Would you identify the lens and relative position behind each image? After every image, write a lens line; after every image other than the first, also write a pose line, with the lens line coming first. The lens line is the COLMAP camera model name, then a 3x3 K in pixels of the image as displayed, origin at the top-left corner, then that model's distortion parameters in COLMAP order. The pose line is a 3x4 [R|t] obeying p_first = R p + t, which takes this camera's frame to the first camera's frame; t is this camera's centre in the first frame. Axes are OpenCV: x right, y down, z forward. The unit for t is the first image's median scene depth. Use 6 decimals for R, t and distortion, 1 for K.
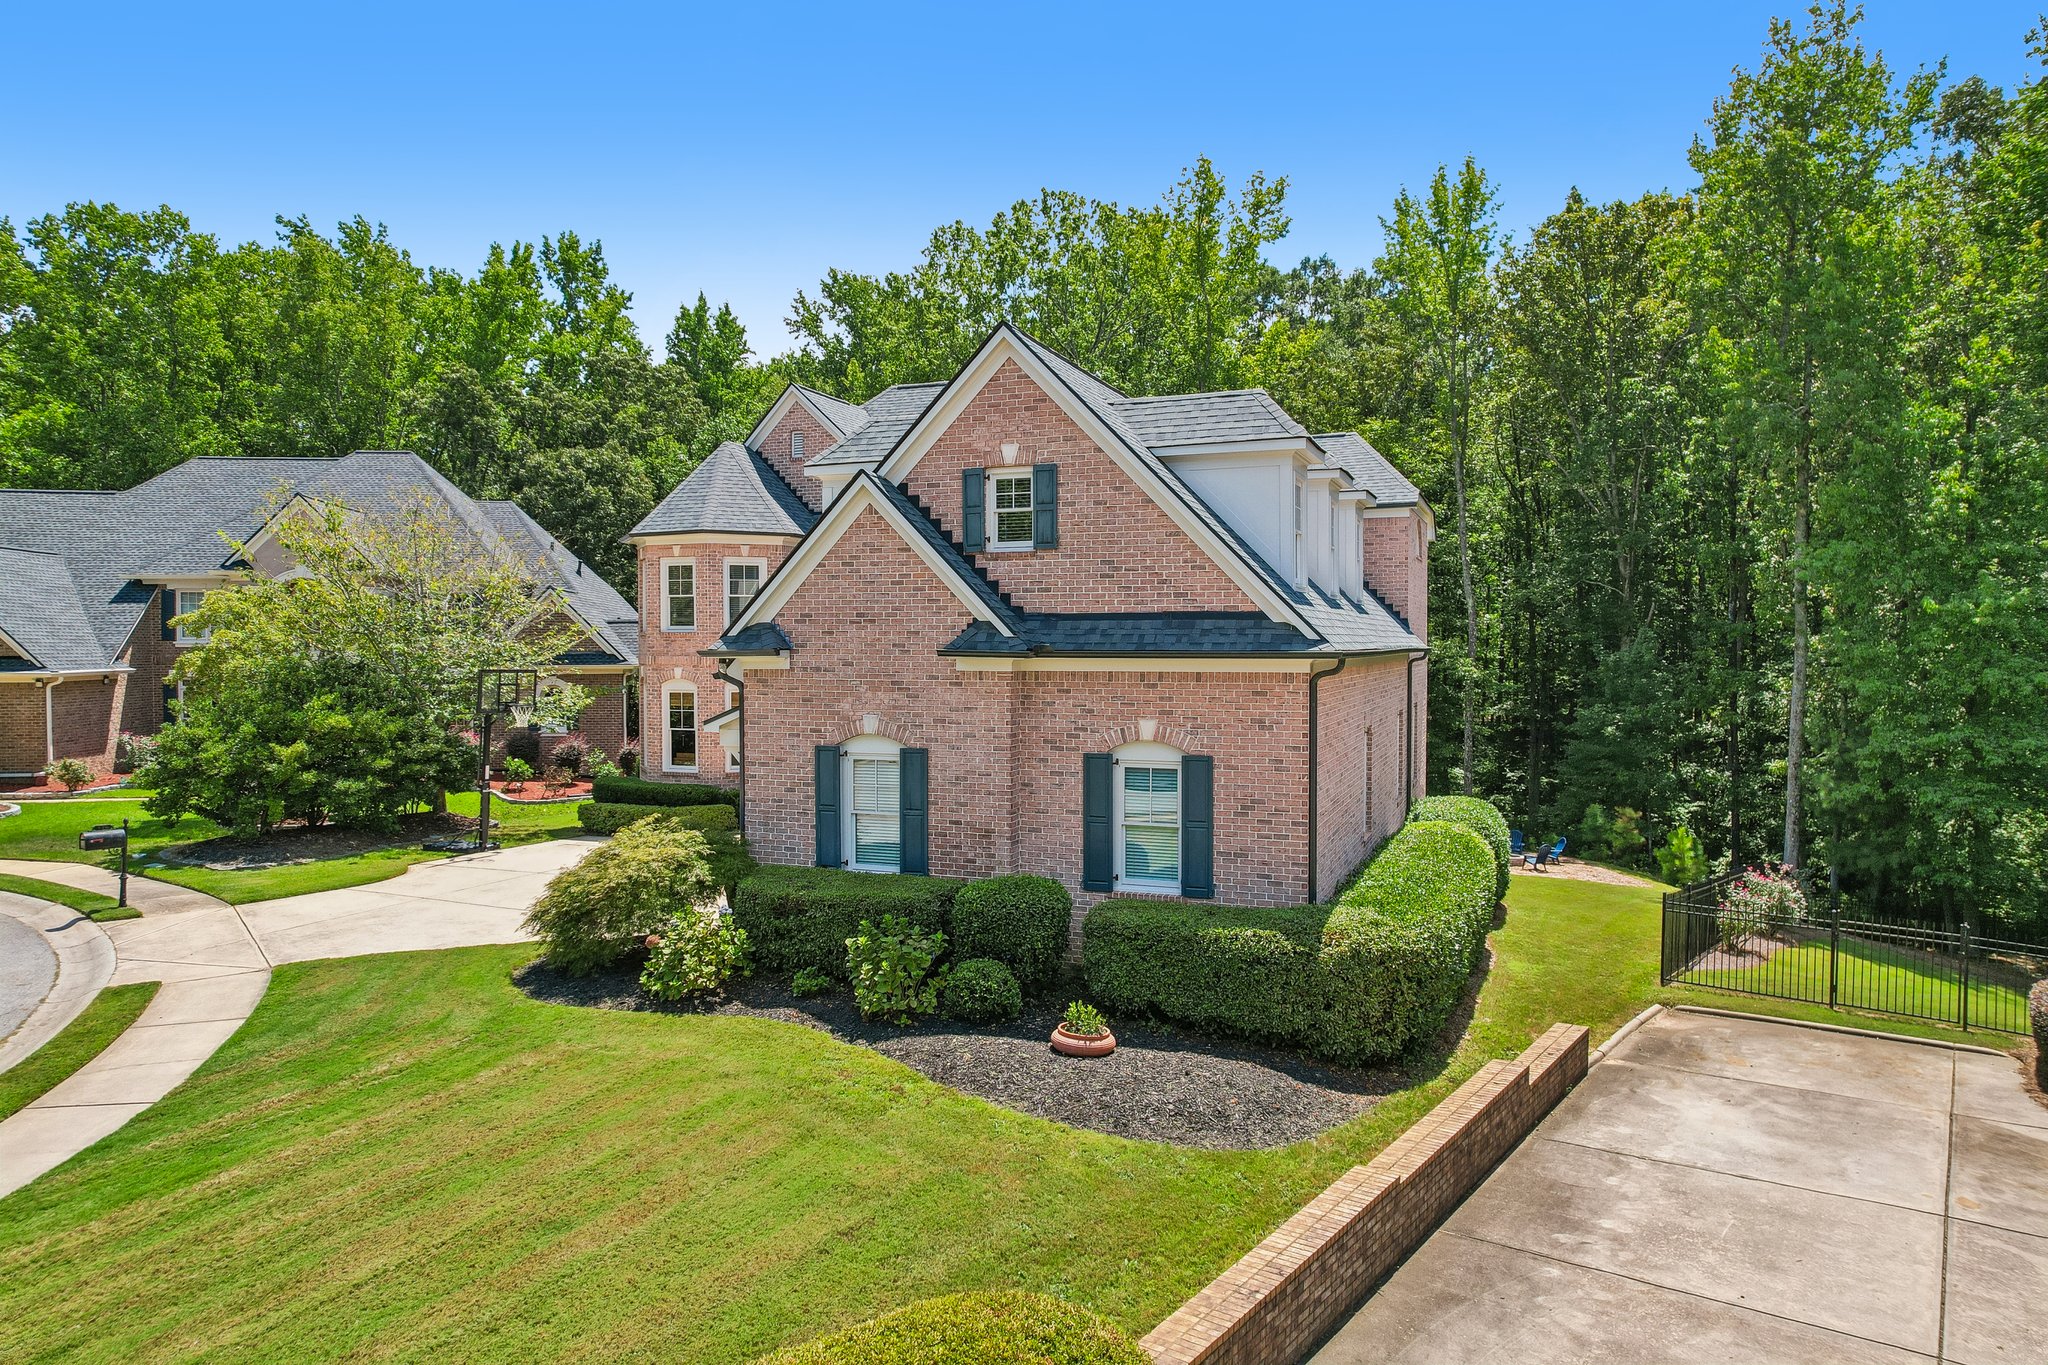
lens RADIAL K [[1299.1, 0, 1036.9], [0, 1299.1, 689.5], [0, 0, 1]] dist [-0.032567, 0.000297]
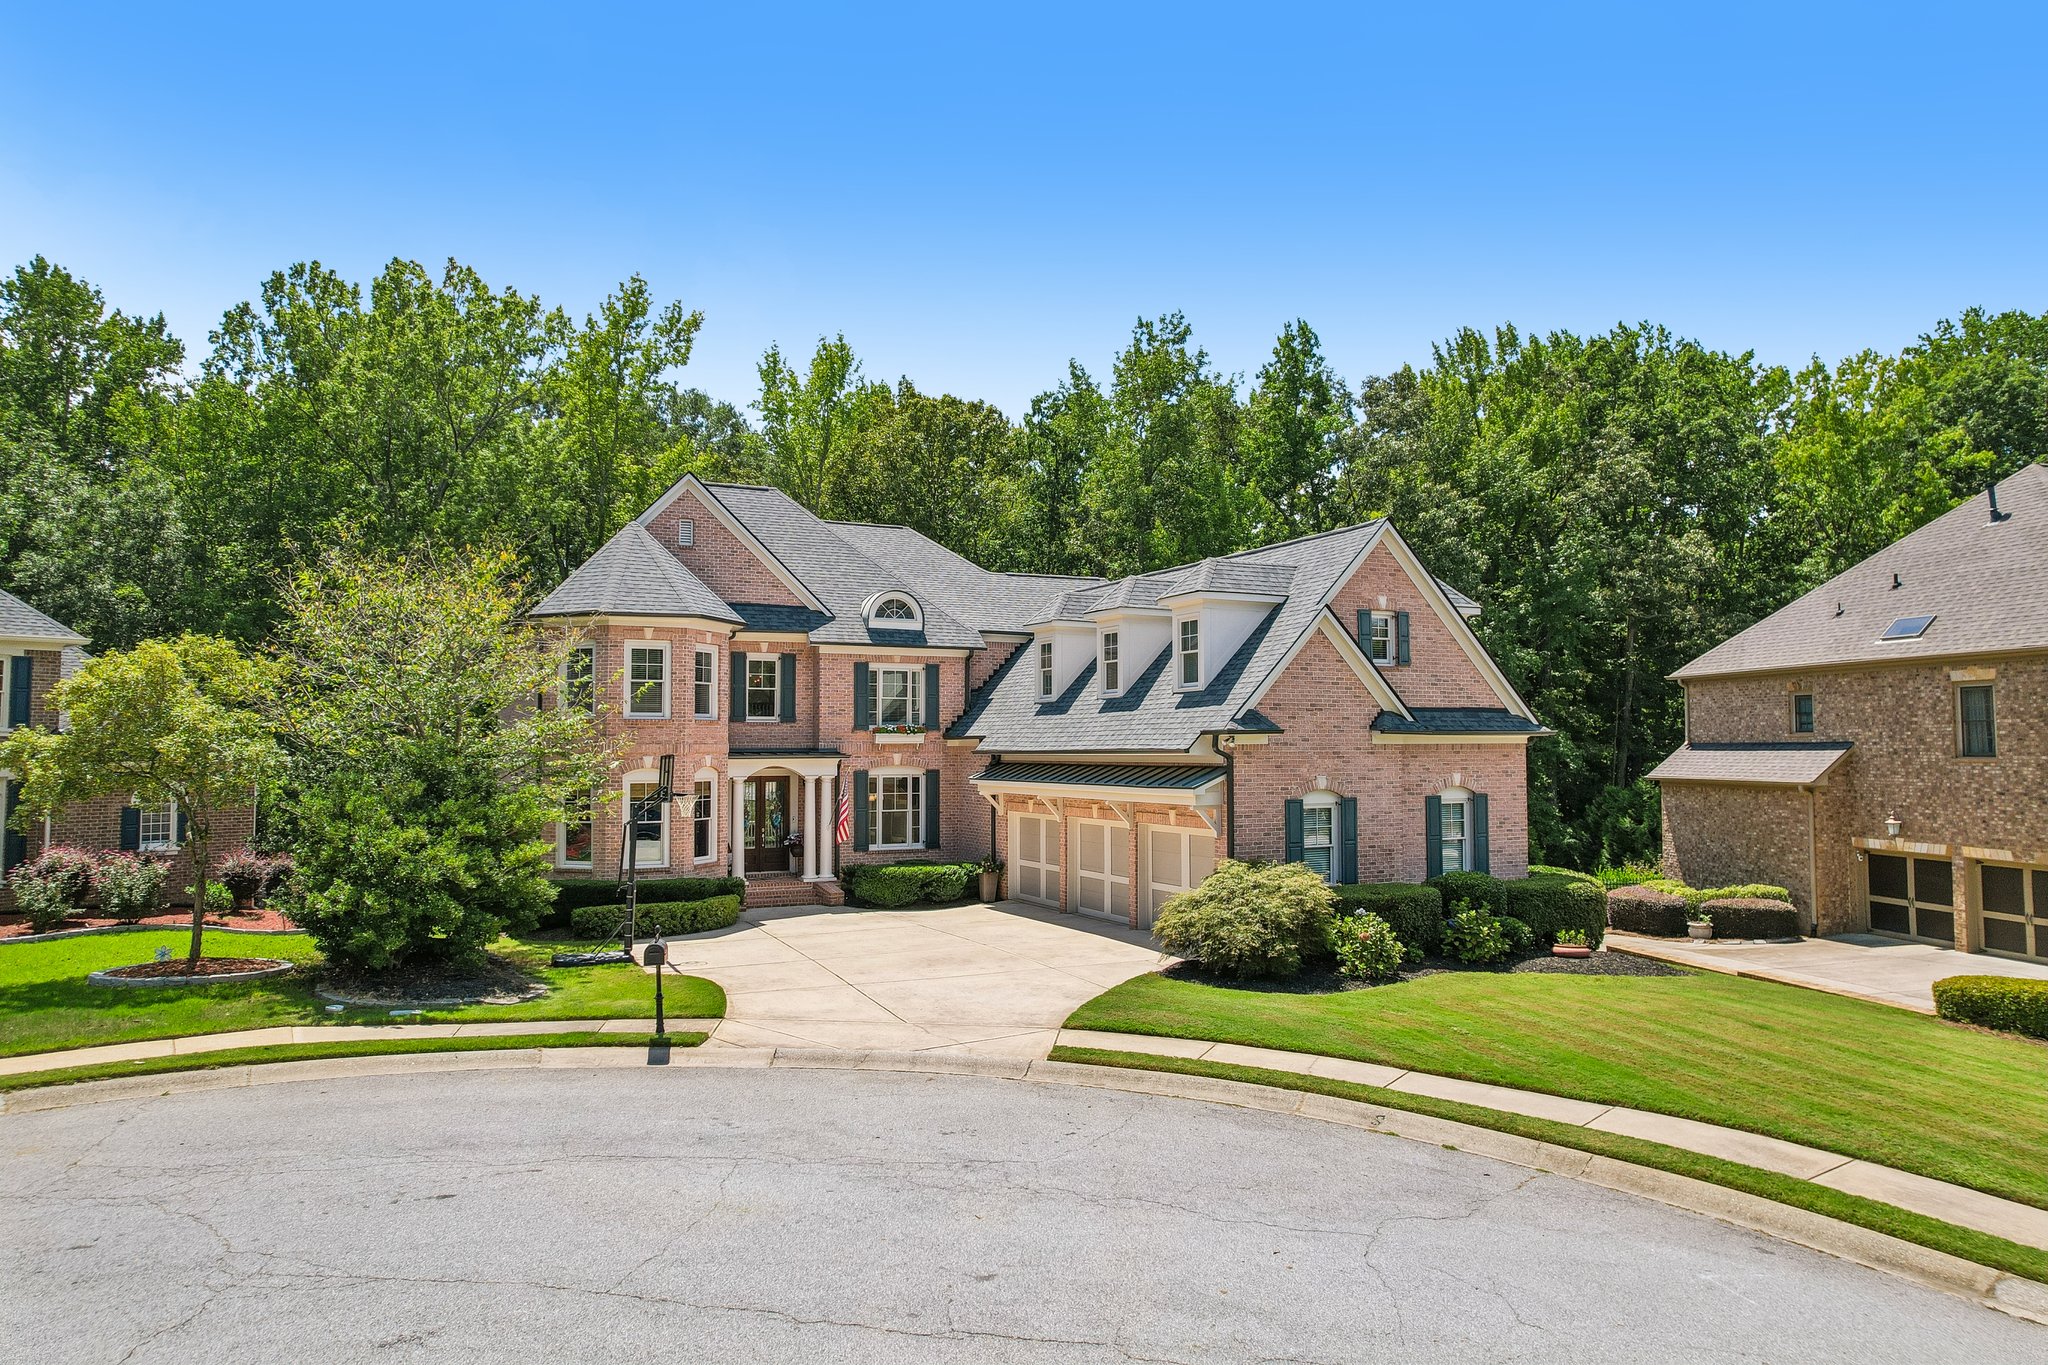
lens RADIAL K [[1309.3, 0, 1022.3], [0, 1309.3, 673.6], [0, 0, 1]] dist [-0.031873, 0.003022]
pose [[0.677411, 0.039702, 0.734533, -1.429201], [0.029586, 0.996264, -0.081134, 0.014921], [-0.735010, 0.076693, 0.673705, 0.276691]]
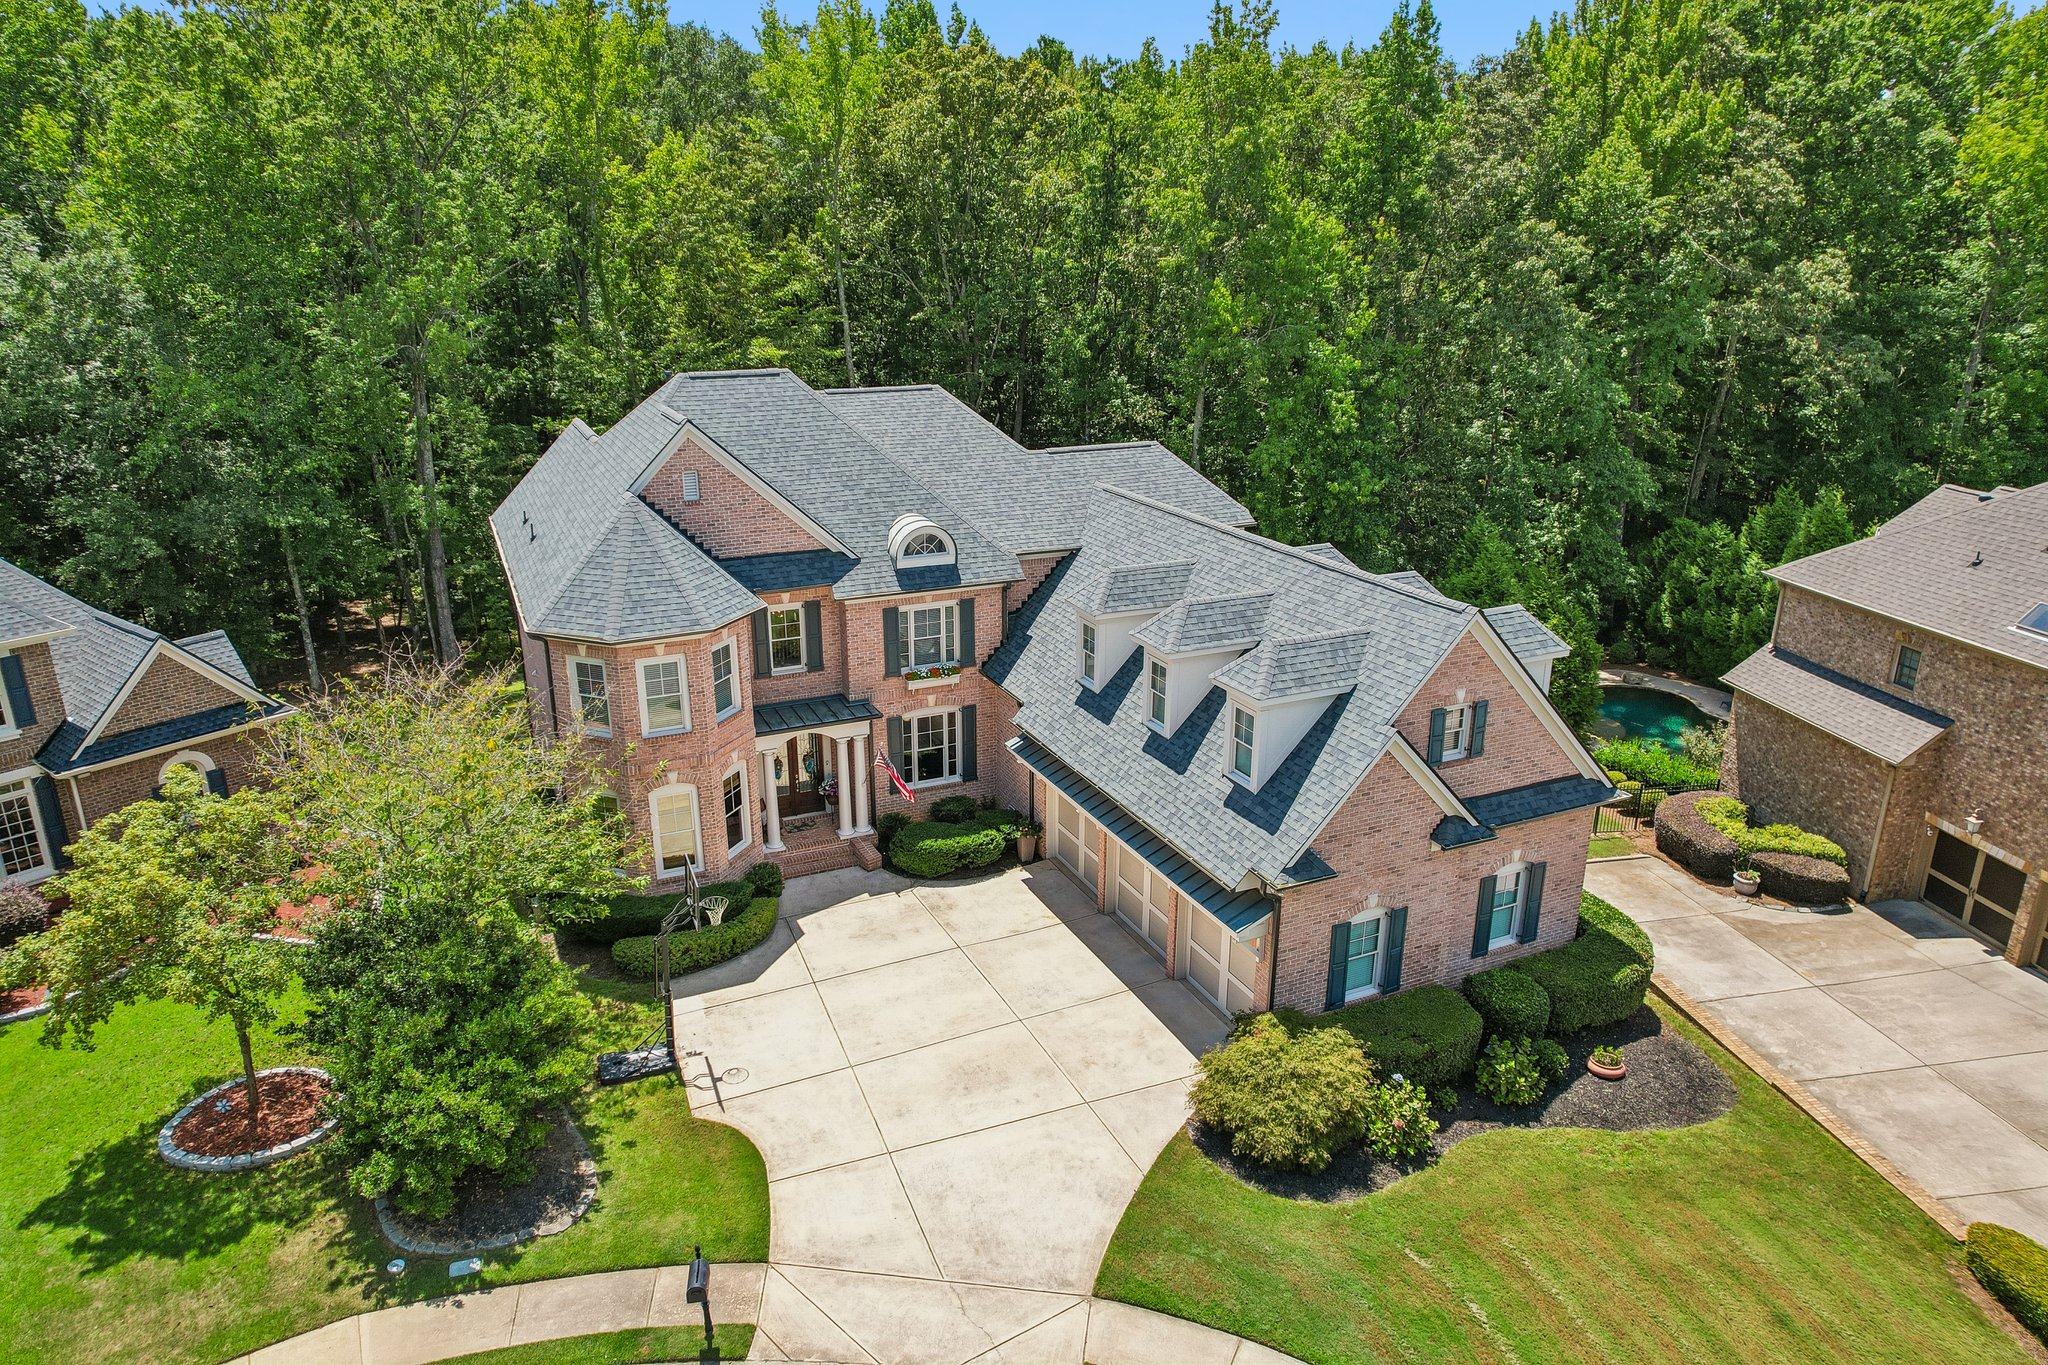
lens RADIAL K [[1306.9, 0, 1024.0], [0, 1306.9, 682.5], [0, 0, 1]] dist [-0.034100, 0.019895]
pose [[0.700559, -0.227802, 0.676257, -1.276073], [0.026321, 0.955281, 0.294526, -0.613160], [-0.713109, -0.188533, 0.675227, 0.392420]]
